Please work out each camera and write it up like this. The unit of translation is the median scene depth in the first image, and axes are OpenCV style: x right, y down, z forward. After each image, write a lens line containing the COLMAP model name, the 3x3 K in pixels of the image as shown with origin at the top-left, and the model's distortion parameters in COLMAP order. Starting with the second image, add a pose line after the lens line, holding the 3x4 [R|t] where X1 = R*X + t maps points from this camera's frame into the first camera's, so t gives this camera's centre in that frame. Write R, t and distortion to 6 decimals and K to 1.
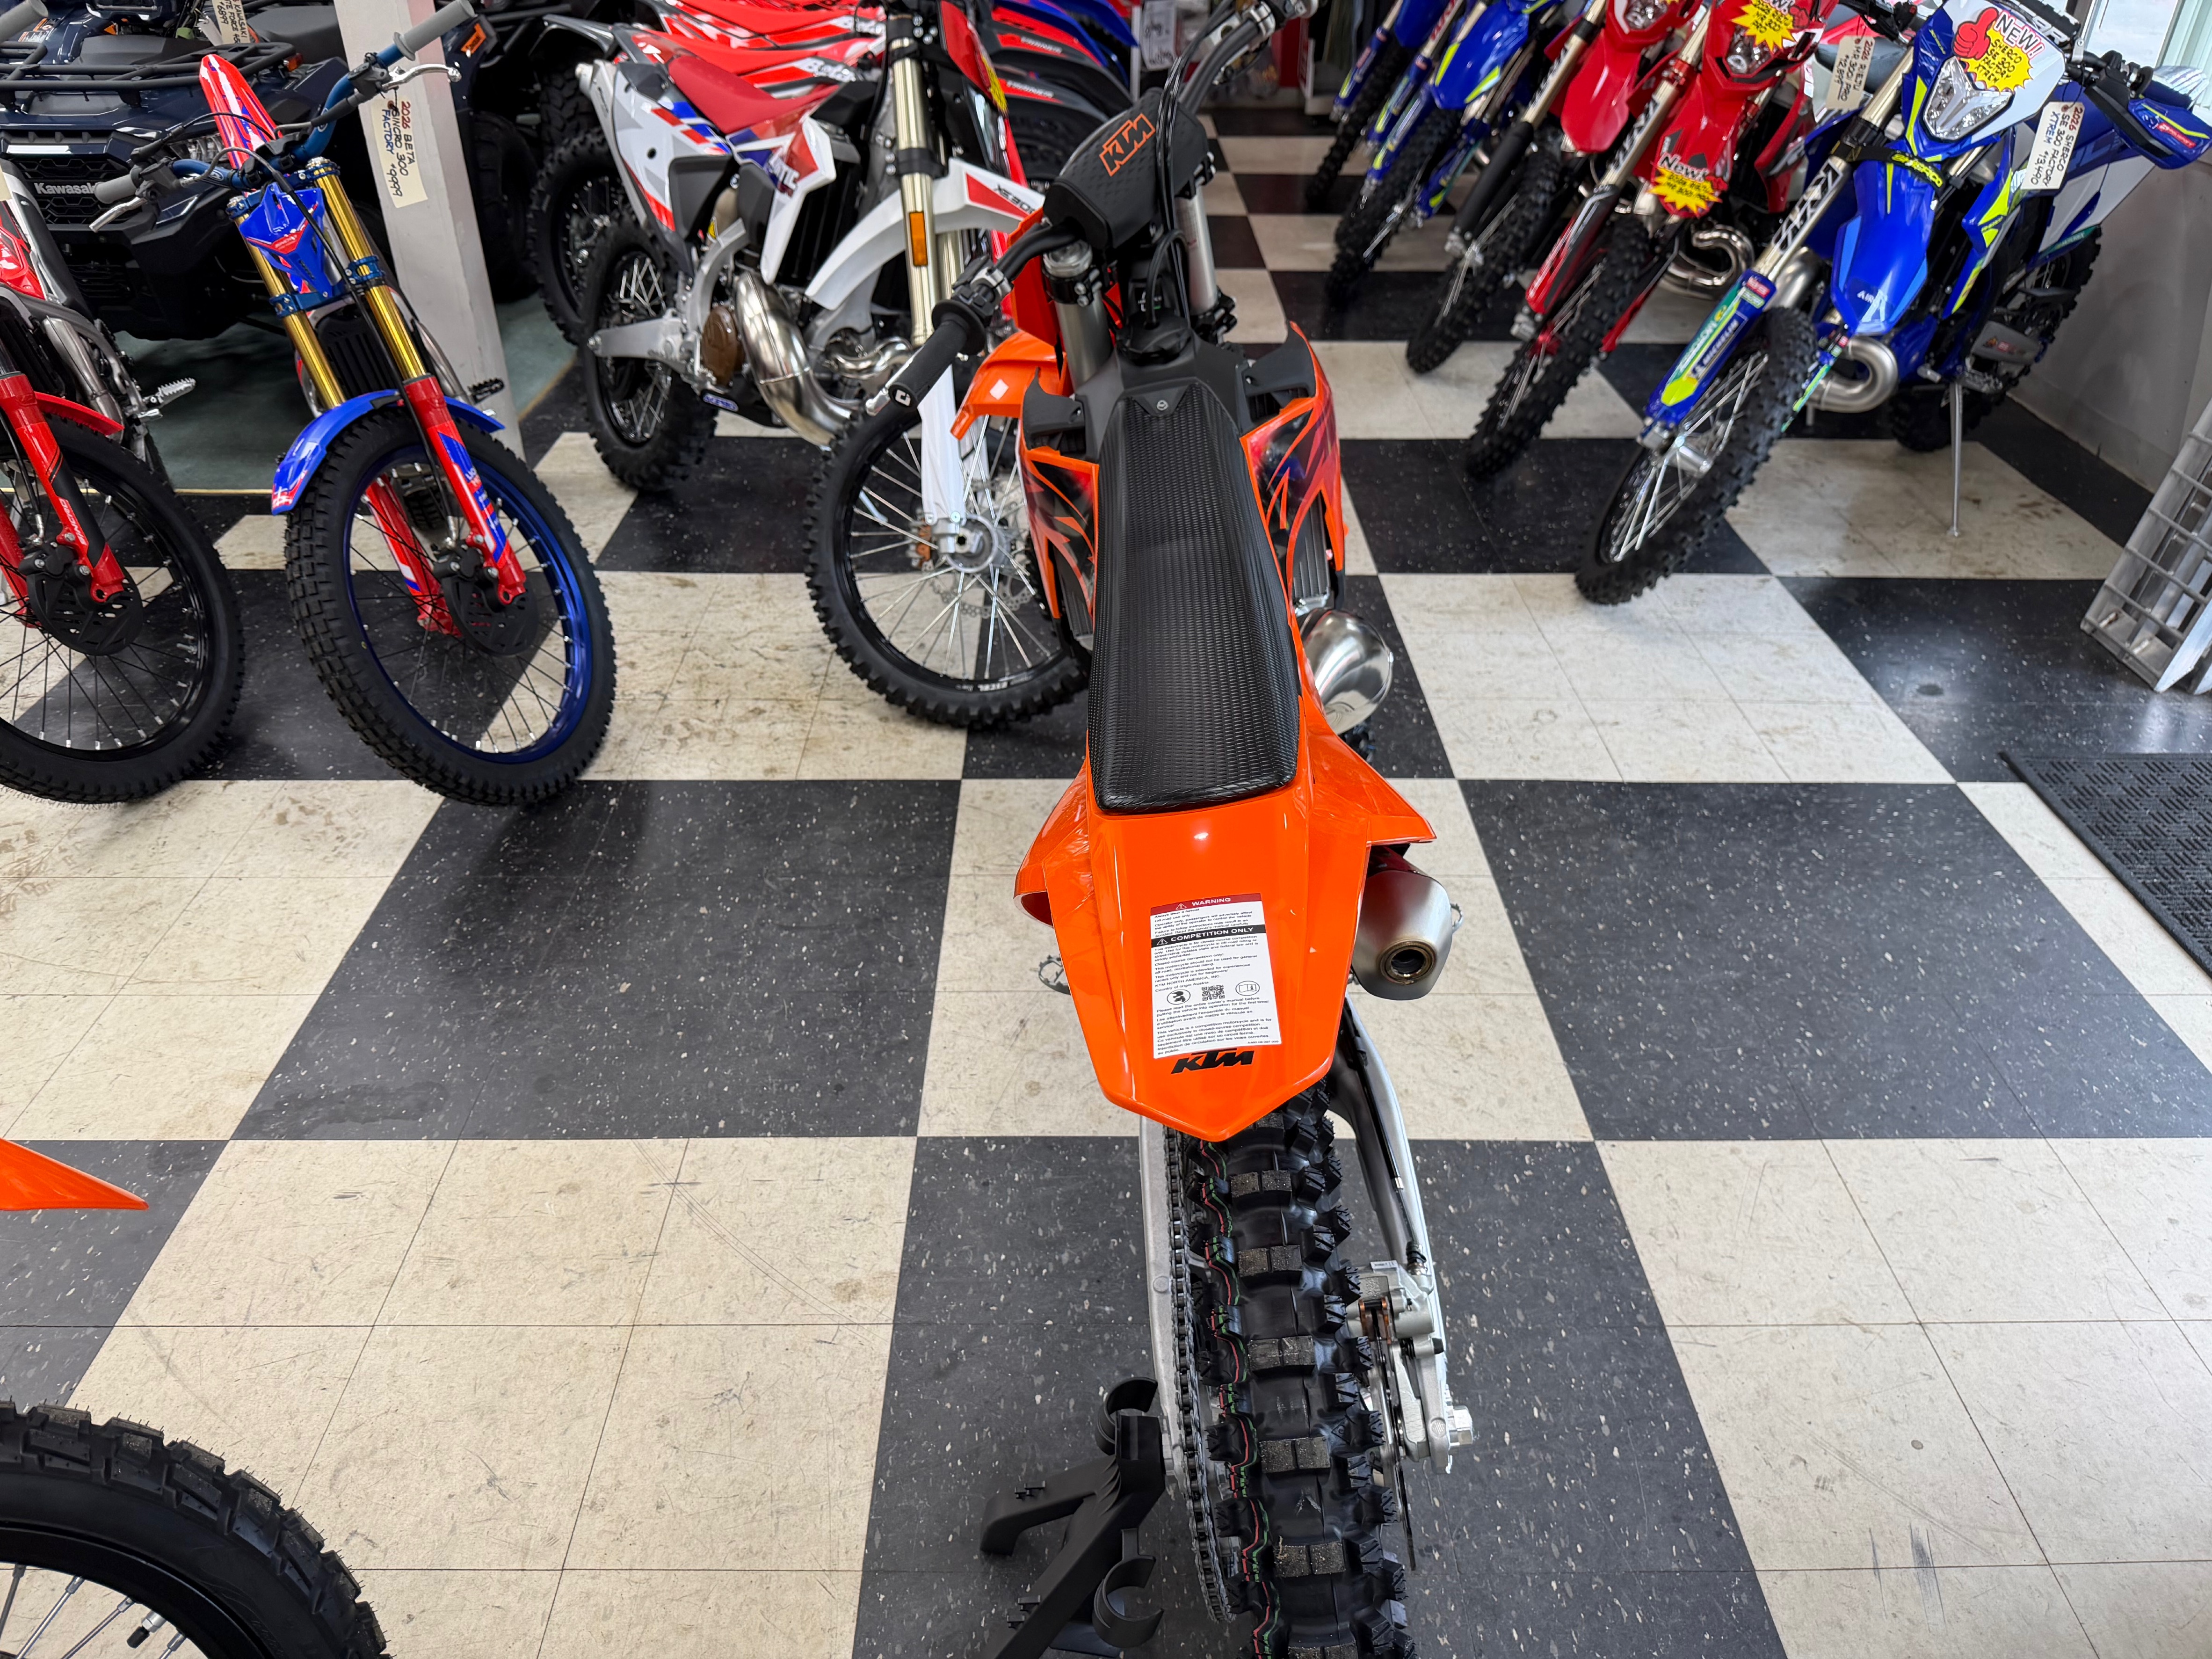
lens RADIAL K [[1551.4, 0, 1100.7], [0, 1551.4, 826.2], [0, 0, 1]] dist [0.010960, -0.039684]
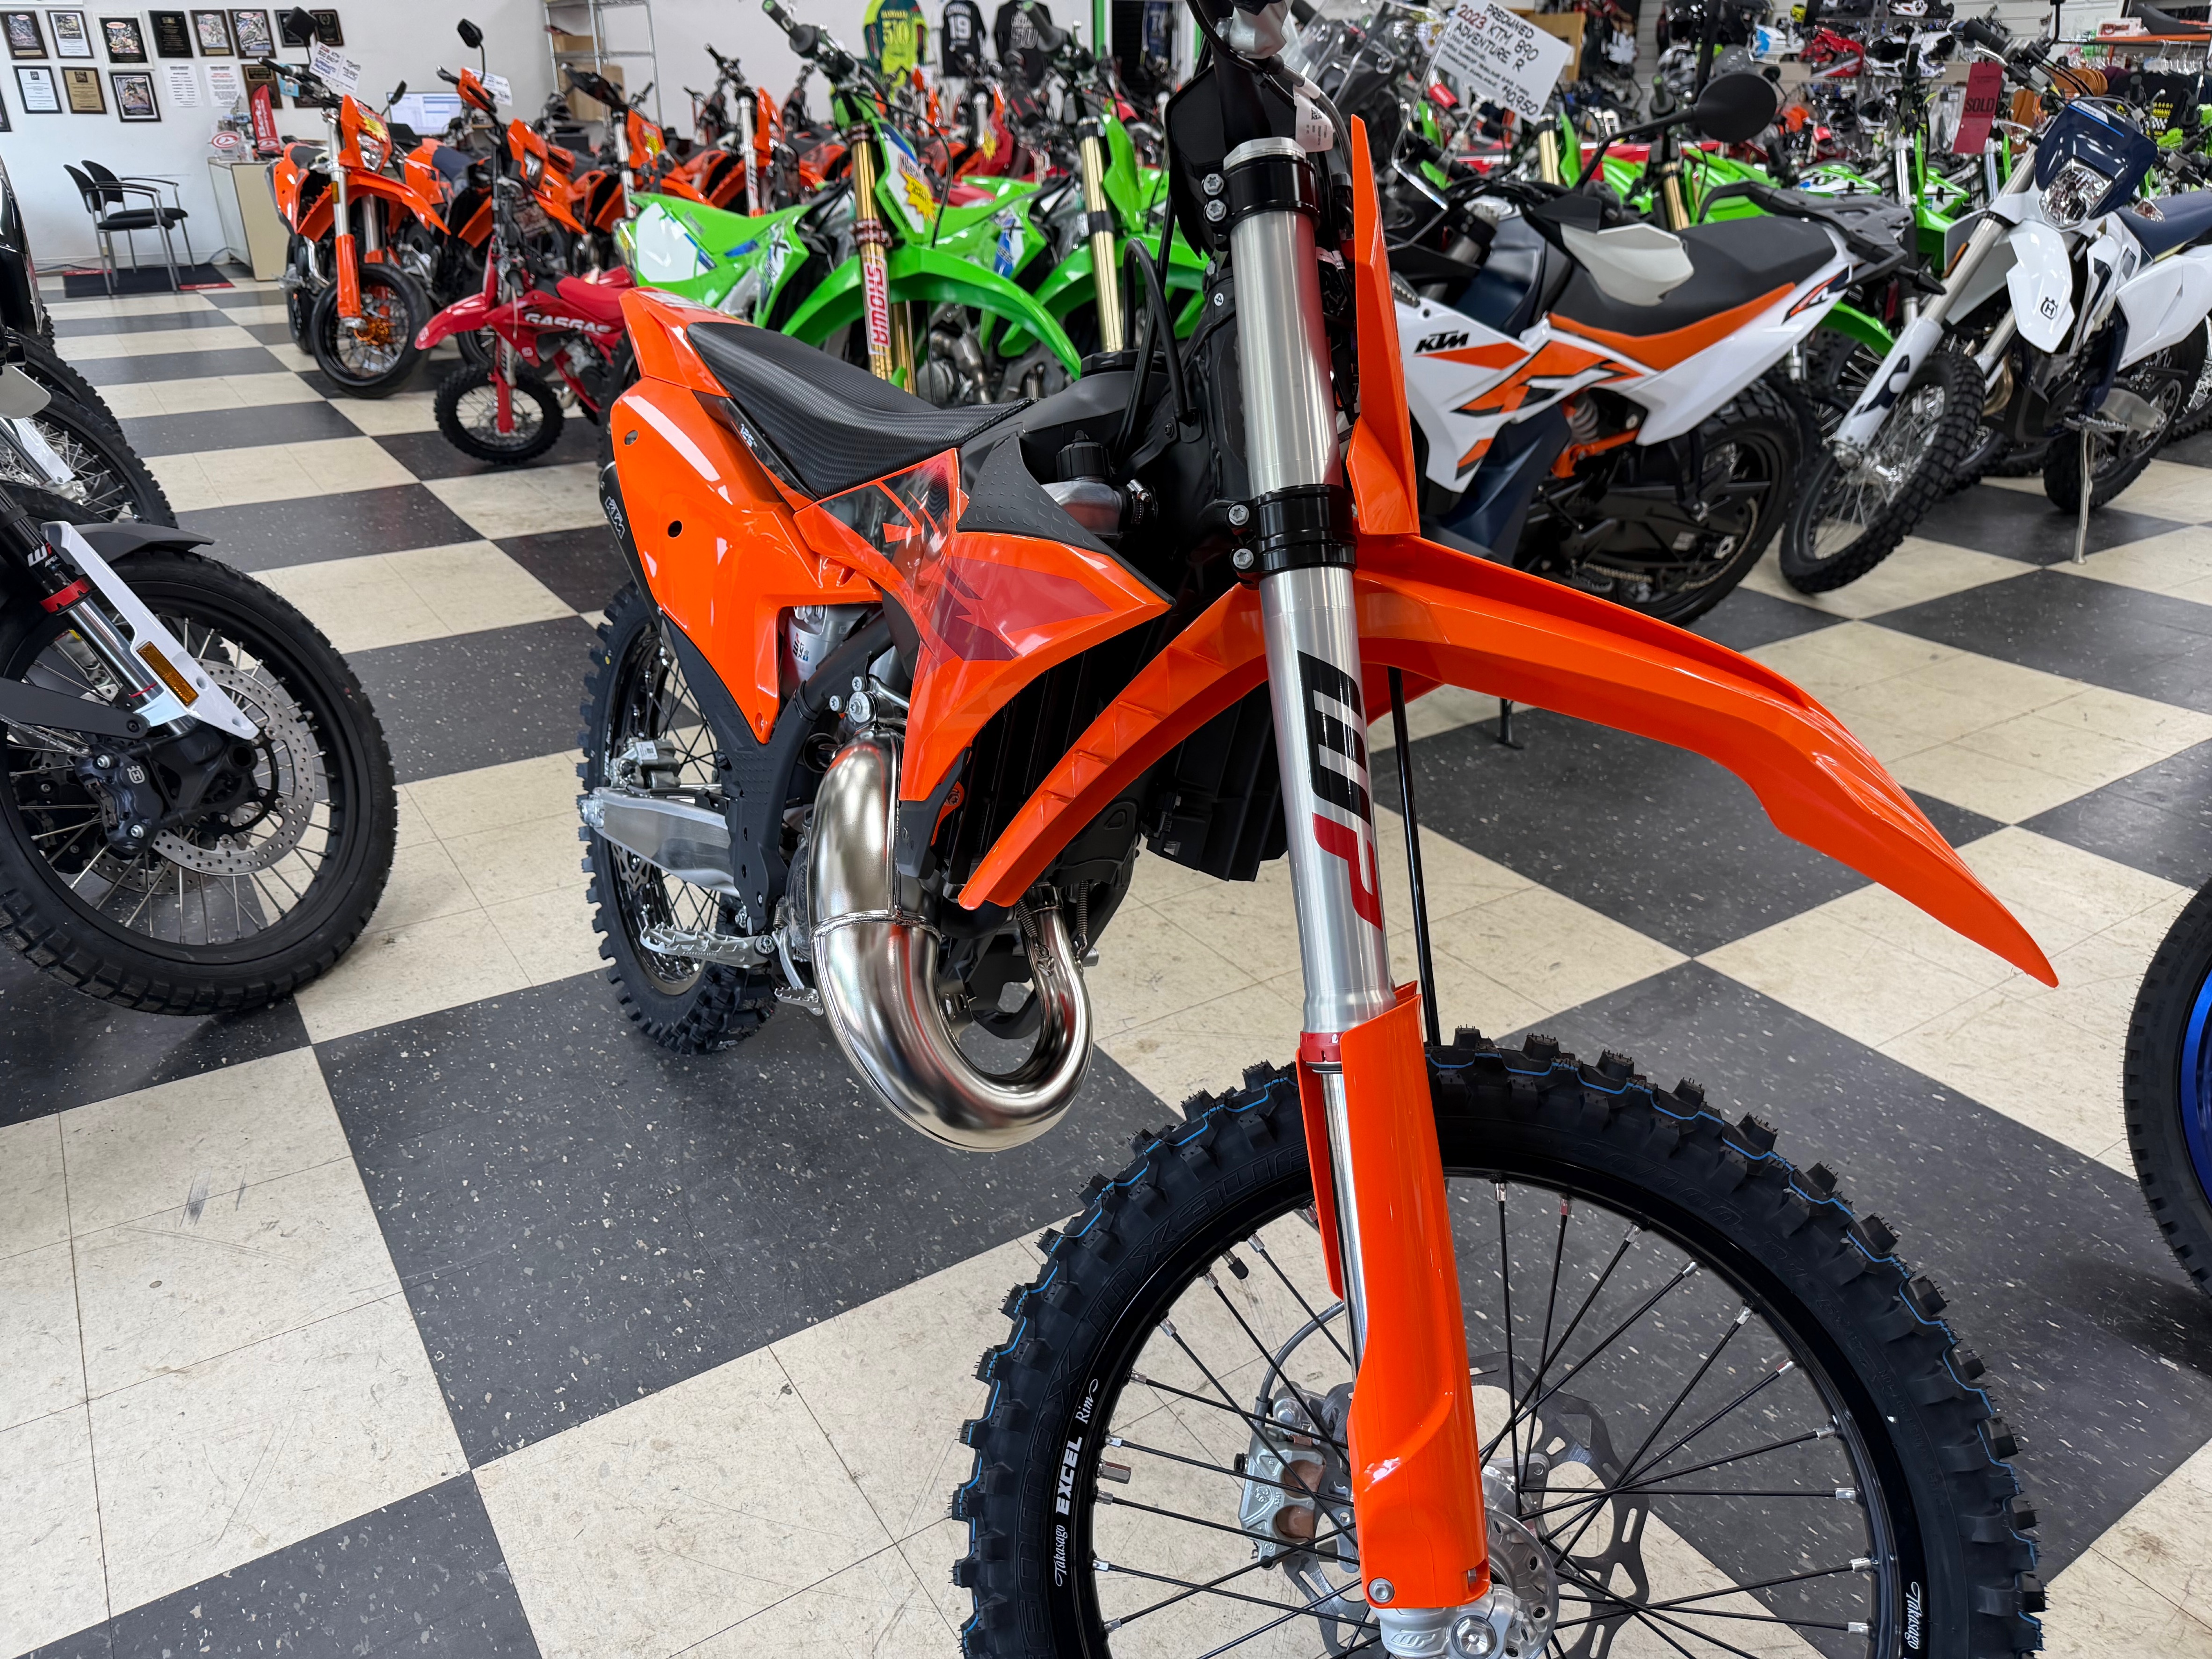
lens RADIAL K [[1568.3, 0, 1106.0], [0, 1568.3, 829.5], [0, 0, 1]] dist [-0.004270, -0.022063]
pose [[-0.839204, 0.214624, -0.499673, 0.263022], [-0.313599, 0.559673, 0.767087, -0.434251], [0.444288, 0.800439, -0.402374, 0.844074]]
